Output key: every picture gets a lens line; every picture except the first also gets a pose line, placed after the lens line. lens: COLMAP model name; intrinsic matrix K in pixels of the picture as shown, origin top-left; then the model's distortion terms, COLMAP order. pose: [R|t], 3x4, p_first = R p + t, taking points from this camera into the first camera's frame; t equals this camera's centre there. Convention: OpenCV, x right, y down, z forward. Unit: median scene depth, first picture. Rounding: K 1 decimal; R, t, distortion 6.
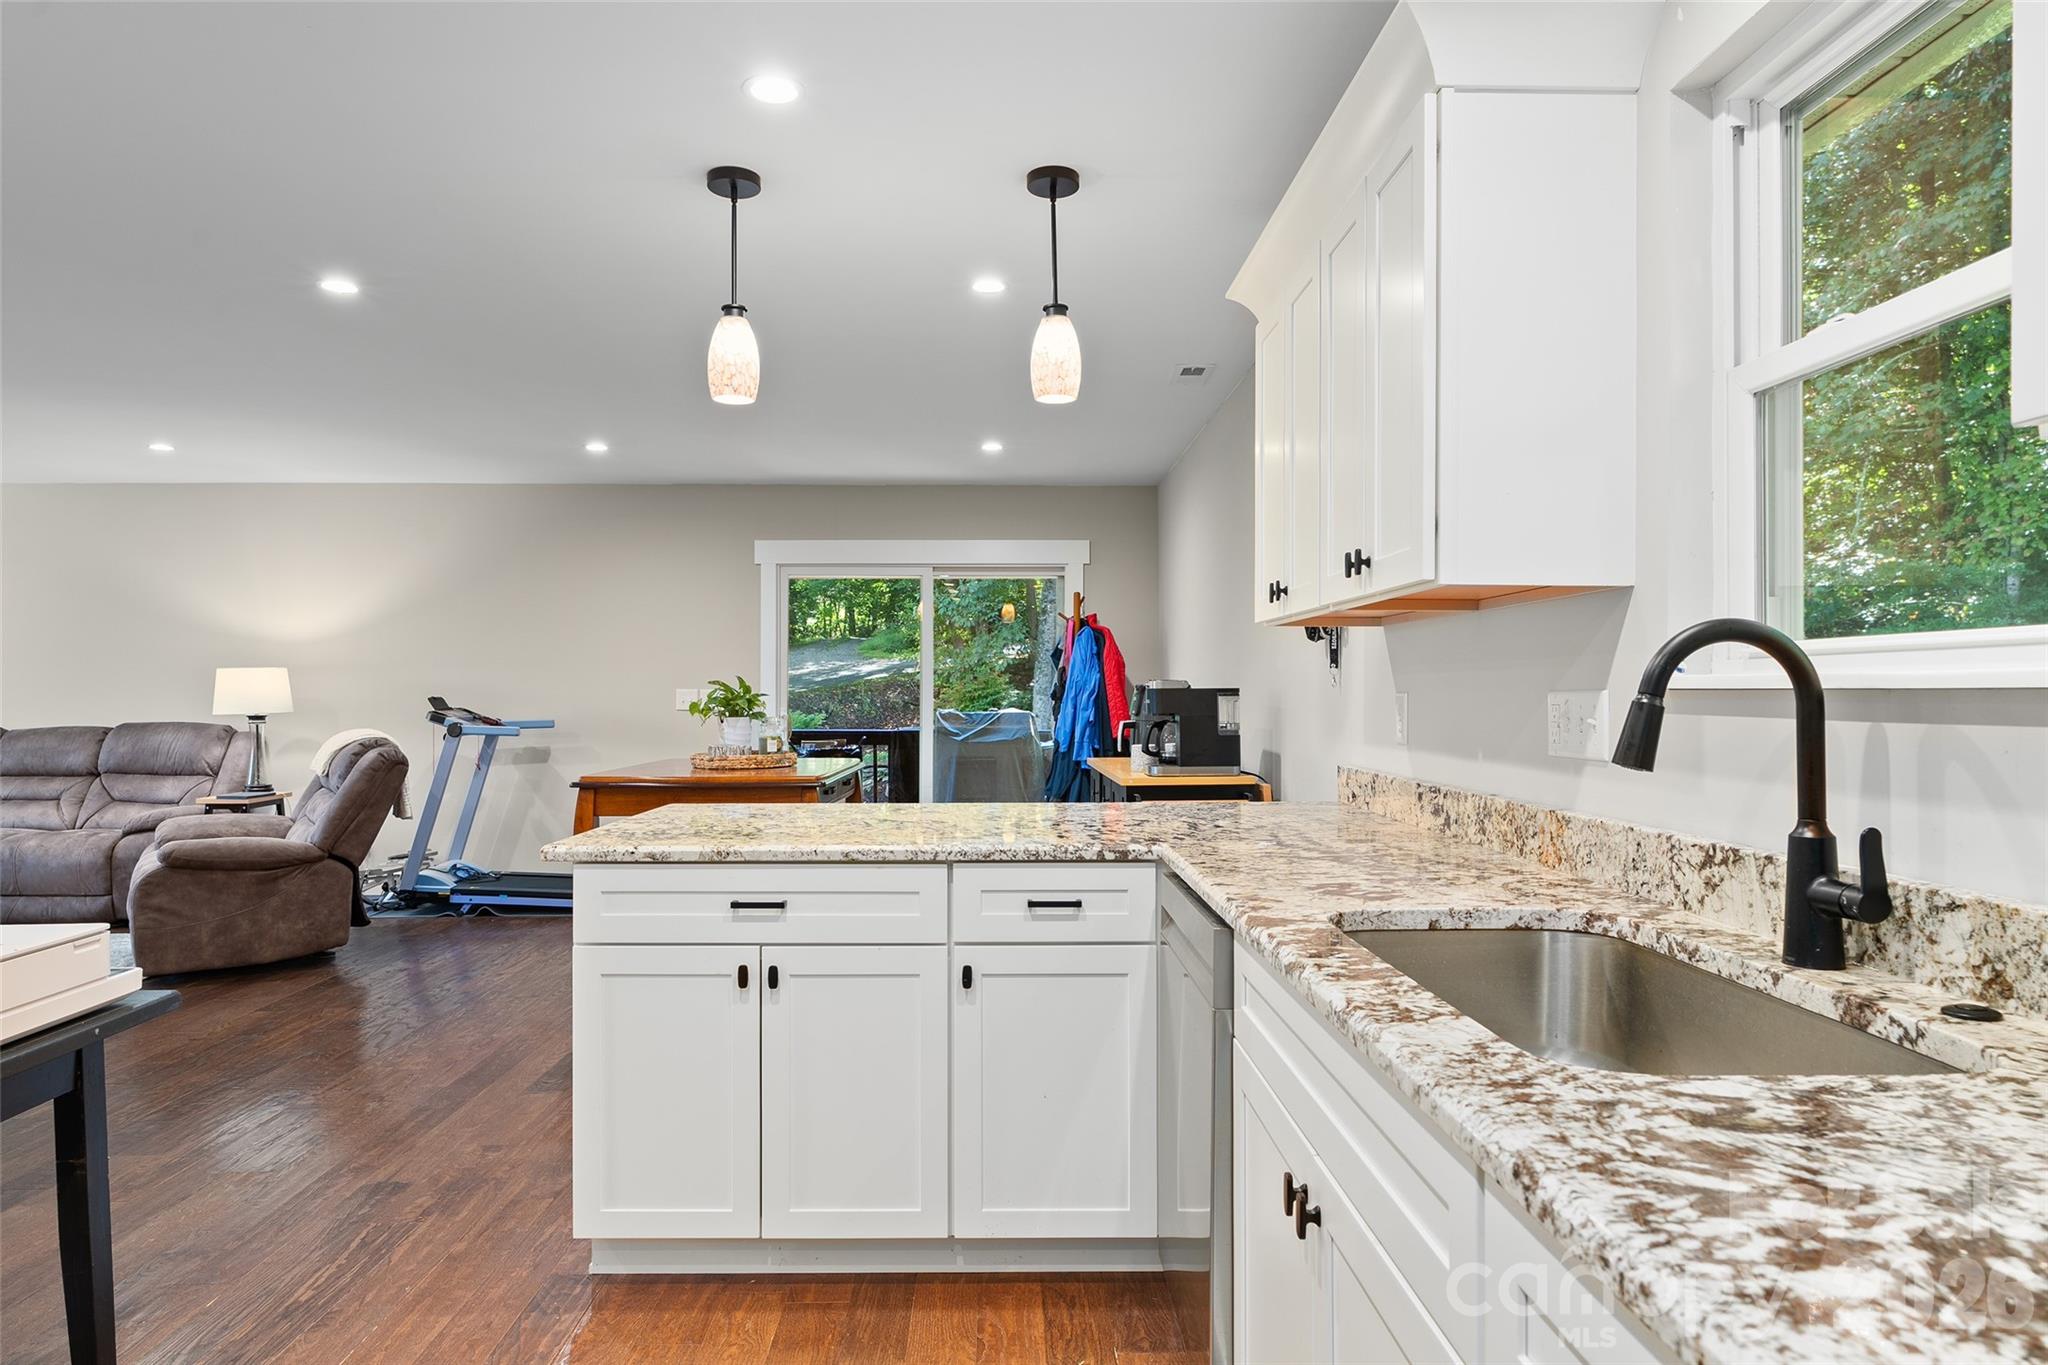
lens RADIAL K [[1224.5, 0, 1024.0], [0, 1224.5, 682.5], [0, 0, 1]] dist [-0.003974, -0.001602]
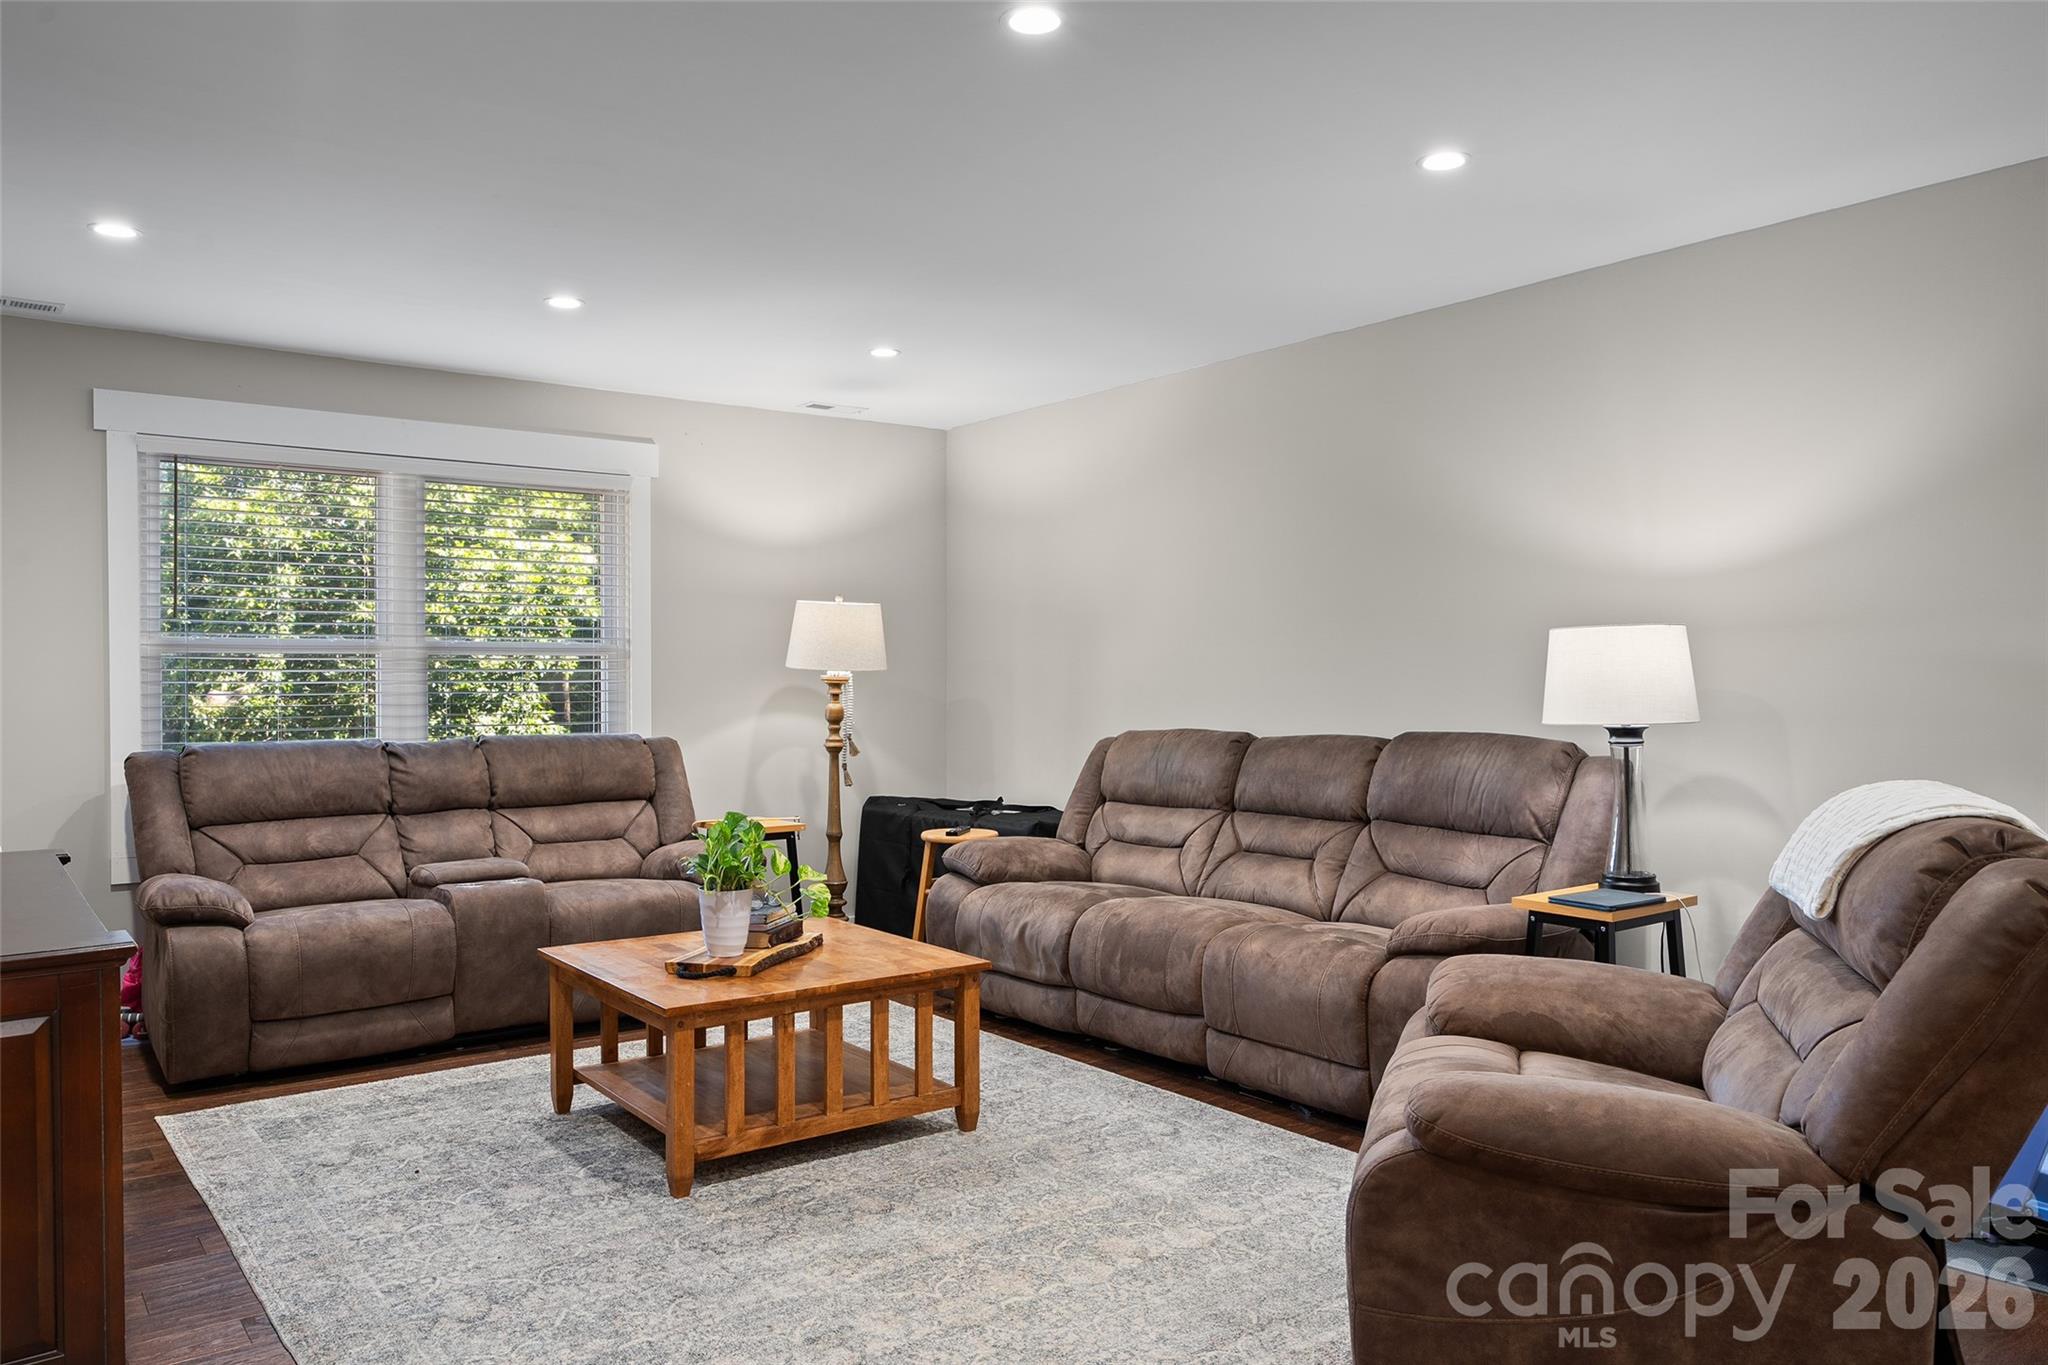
lens RADIAL K [[1467.6, 0, 1024.0], [0, 1467.6, 682.5], [0, 0, 1]] dist [0.003525, 0.000238]
pose [[0.596685, 0.004147, -0.802465, -0.305699], [0.004416, 0.999955, 0.008451, 0.003970], [0.802463, -0.008587, 0.596640, 0.466572]]
